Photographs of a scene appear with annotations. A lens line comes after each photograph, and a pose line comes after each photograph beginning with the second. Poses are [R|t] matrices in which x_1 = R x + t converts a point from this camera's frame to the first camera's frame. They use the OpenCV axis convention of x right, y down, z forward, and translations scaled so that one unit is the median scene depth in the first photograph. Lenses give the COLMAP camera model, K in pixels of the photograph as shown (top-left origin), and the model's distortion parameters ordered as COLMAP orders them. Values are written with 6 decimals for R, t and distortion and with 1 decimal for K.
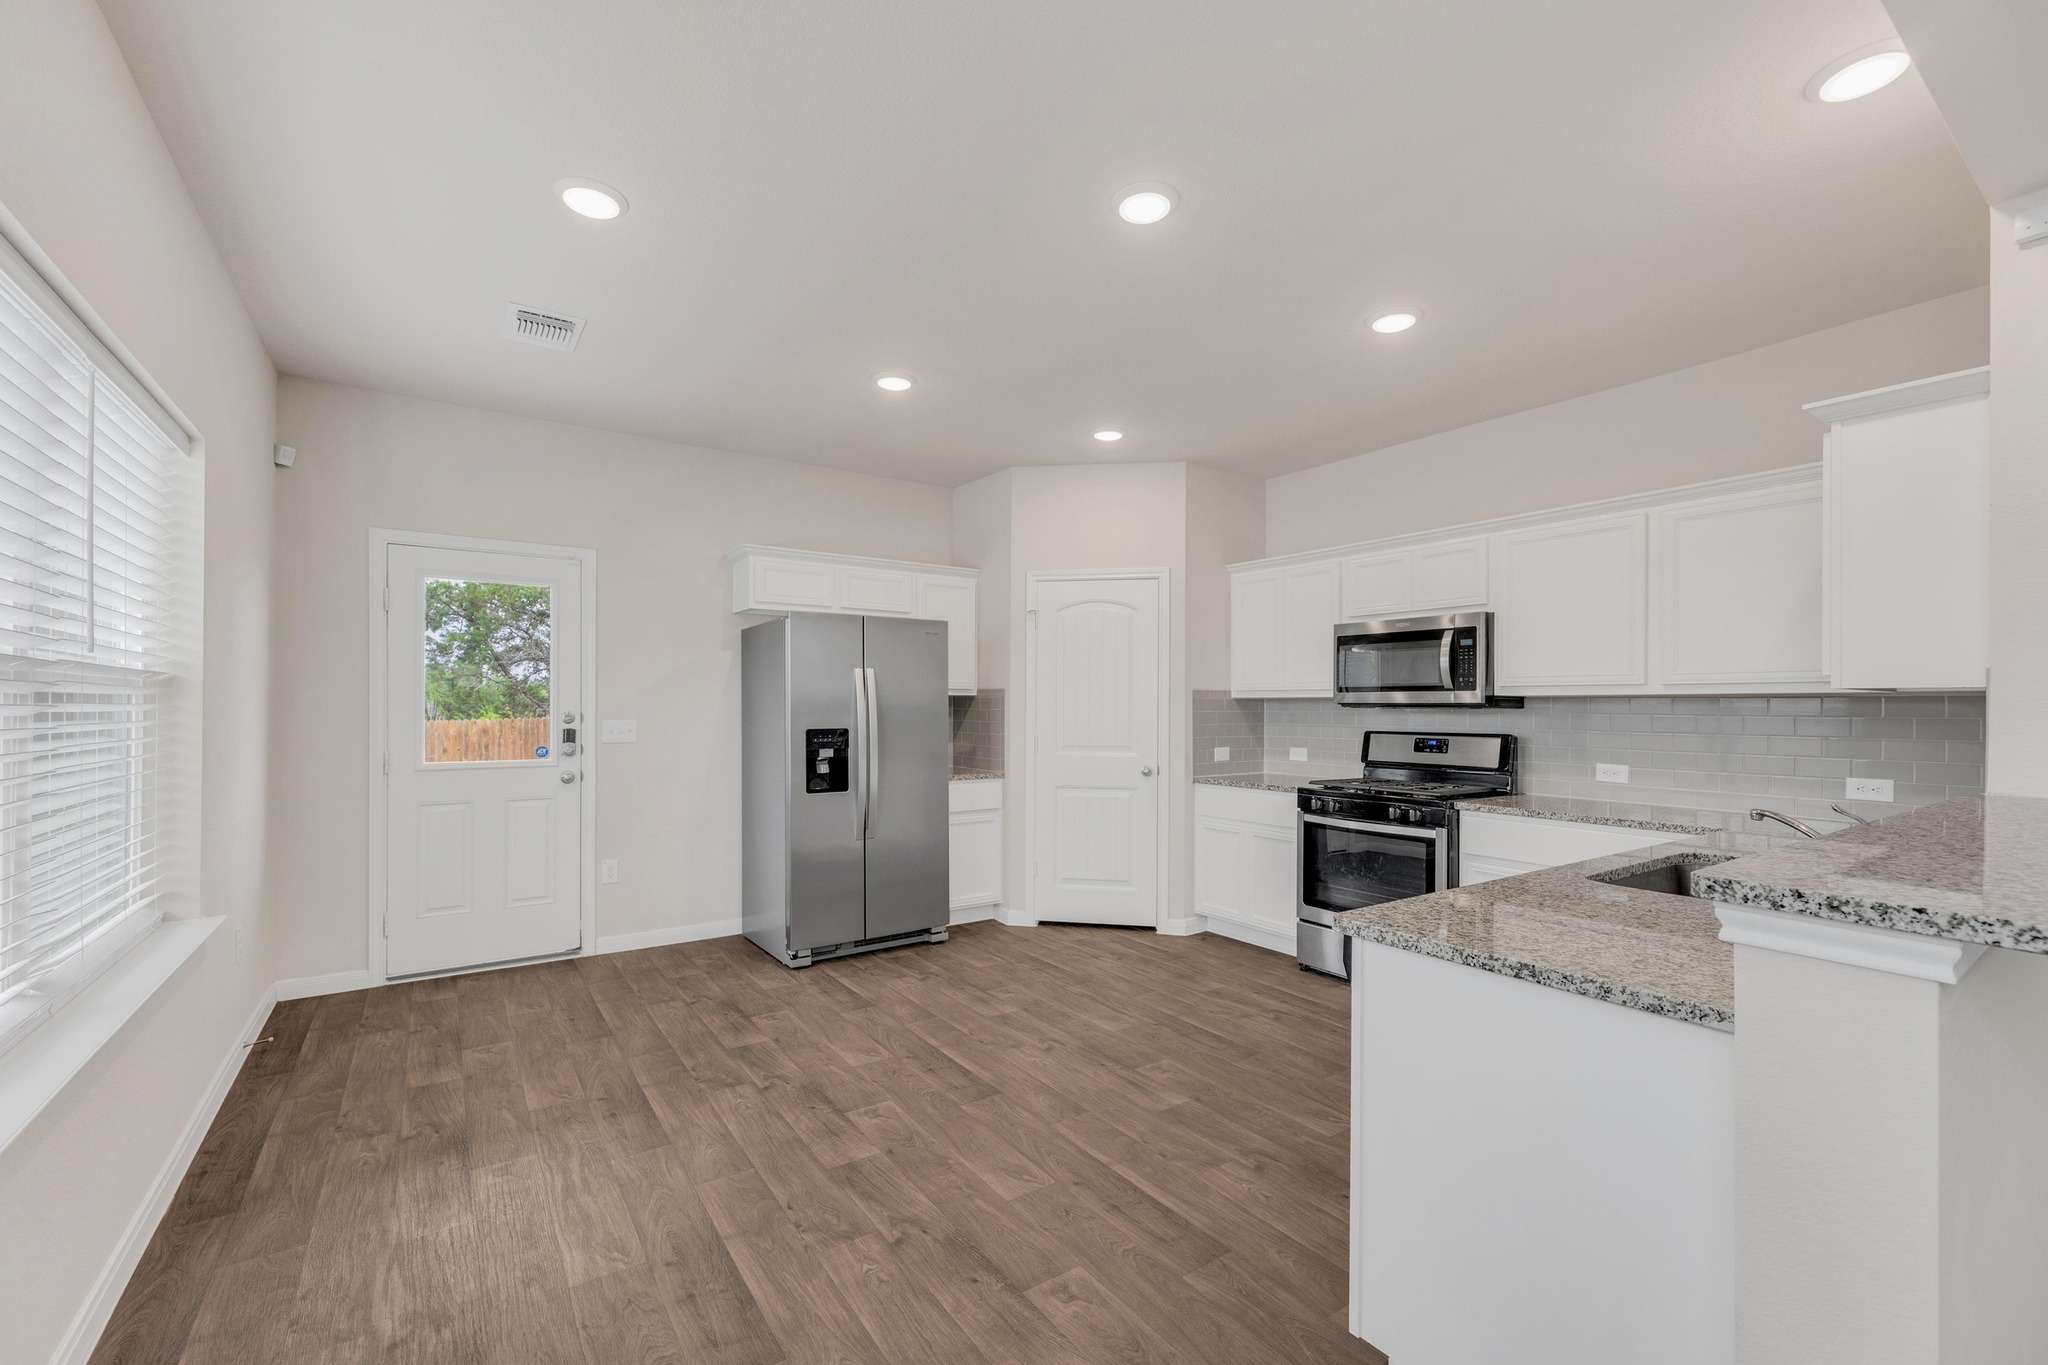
lens RADIAL K [[860.5, 0, 1023.2], [0, 860.5, 731.3], [0, 0, 1]] dist [-0.014066, -0.000206]
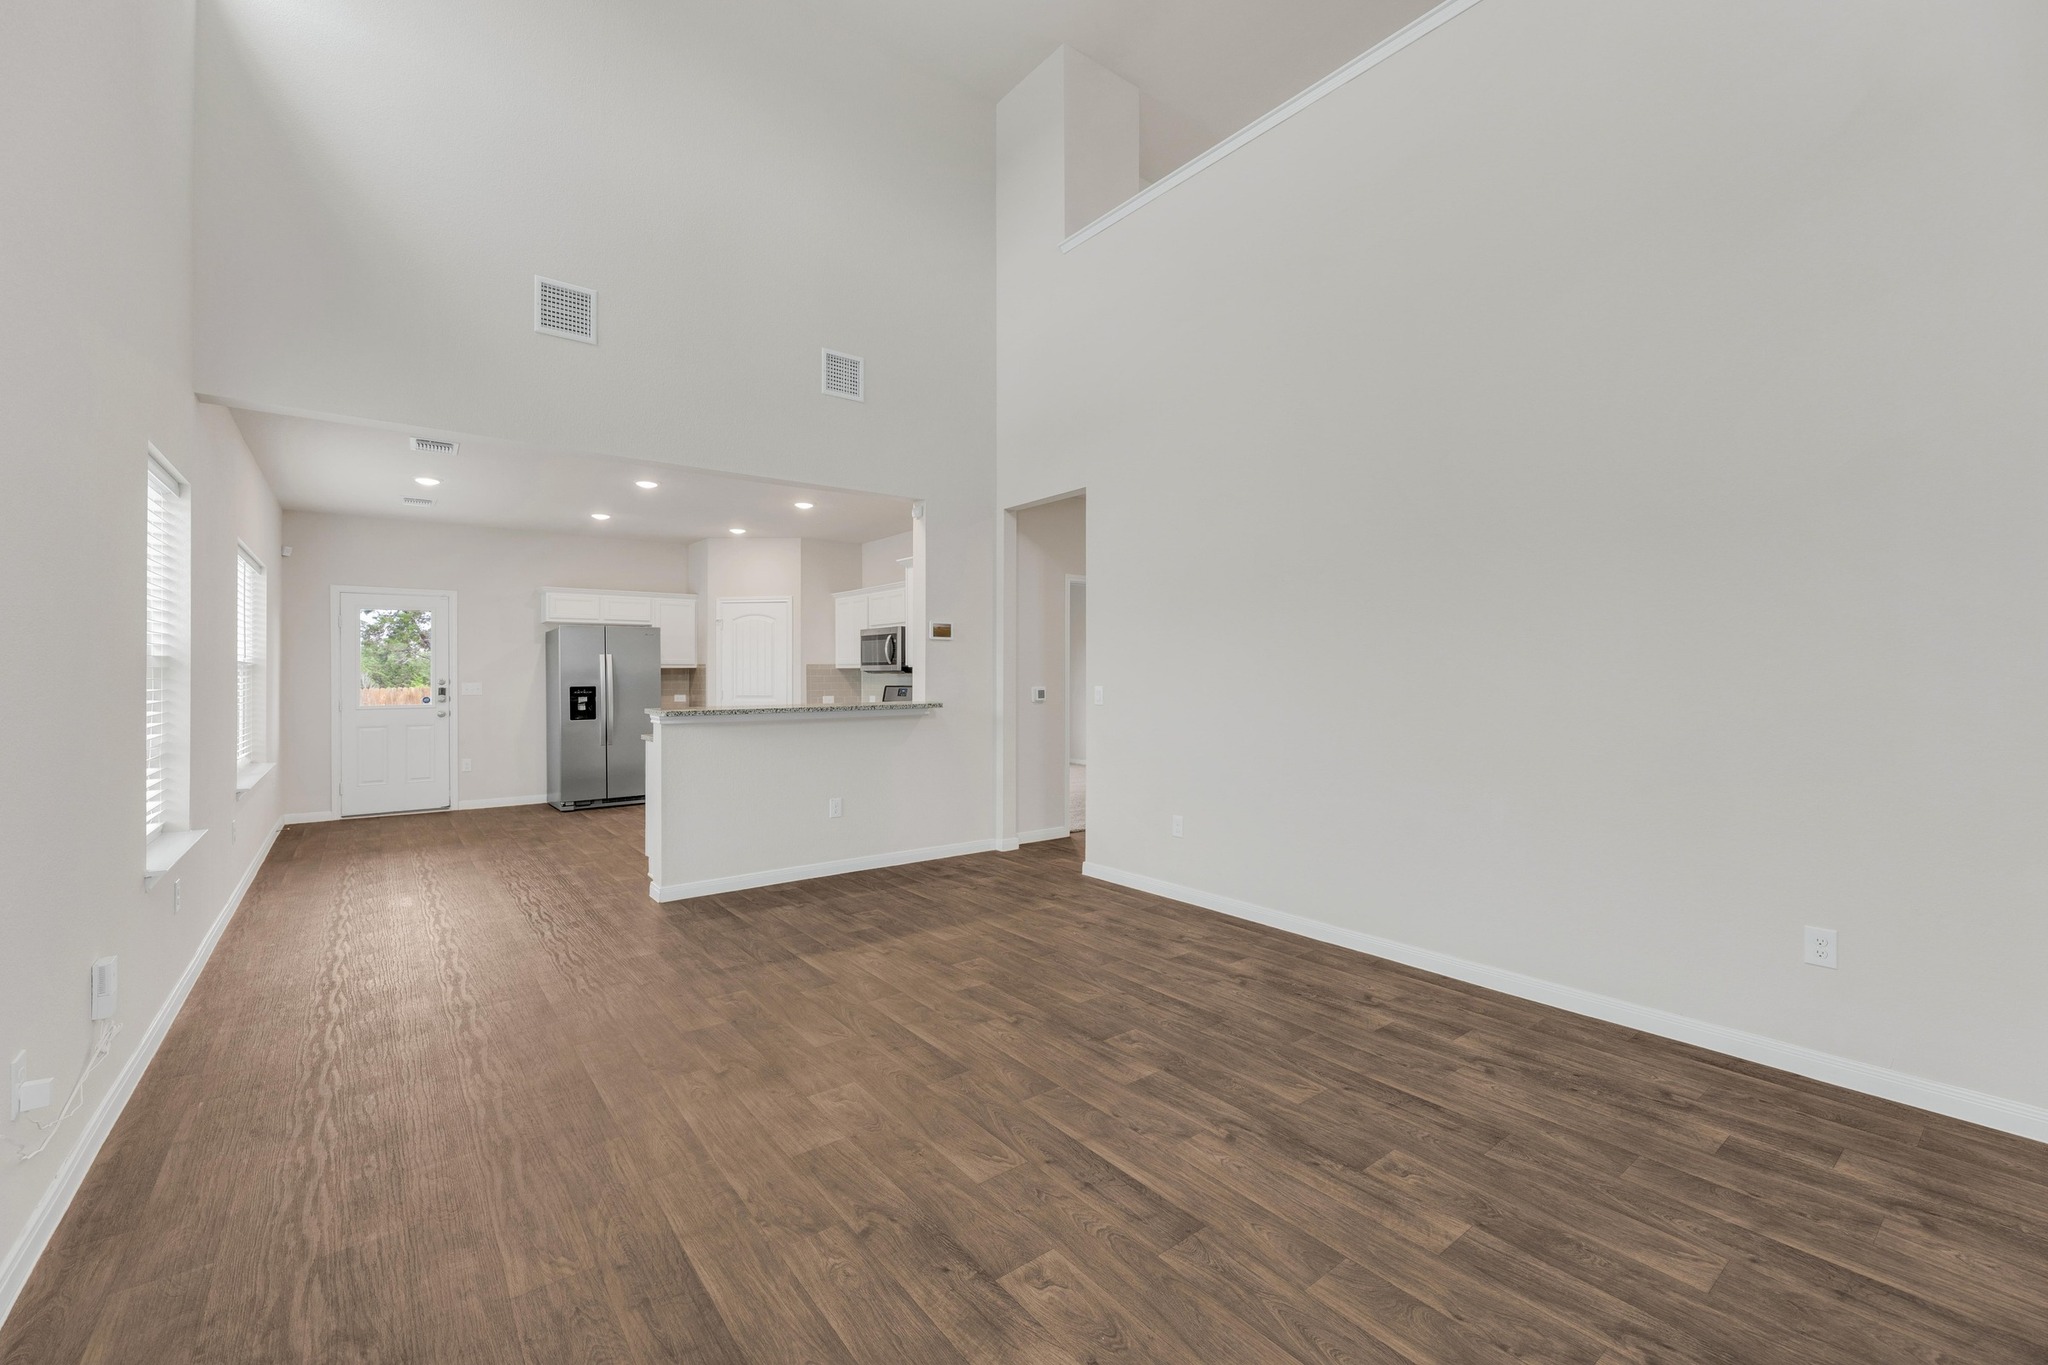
lens RADIAL K [[857.1, 0, 1024.0], [0, 857.1, 682.5], [0, 0, 1]] dist [-0.000608, -0.000352]
pose [[0.998635, -0.008824, 0.051479, 0.562676], [0.009810, 0.999772, -0.018949, 0.029084], [-0.051300, 0.019428, 0.998494, -0.819452]]
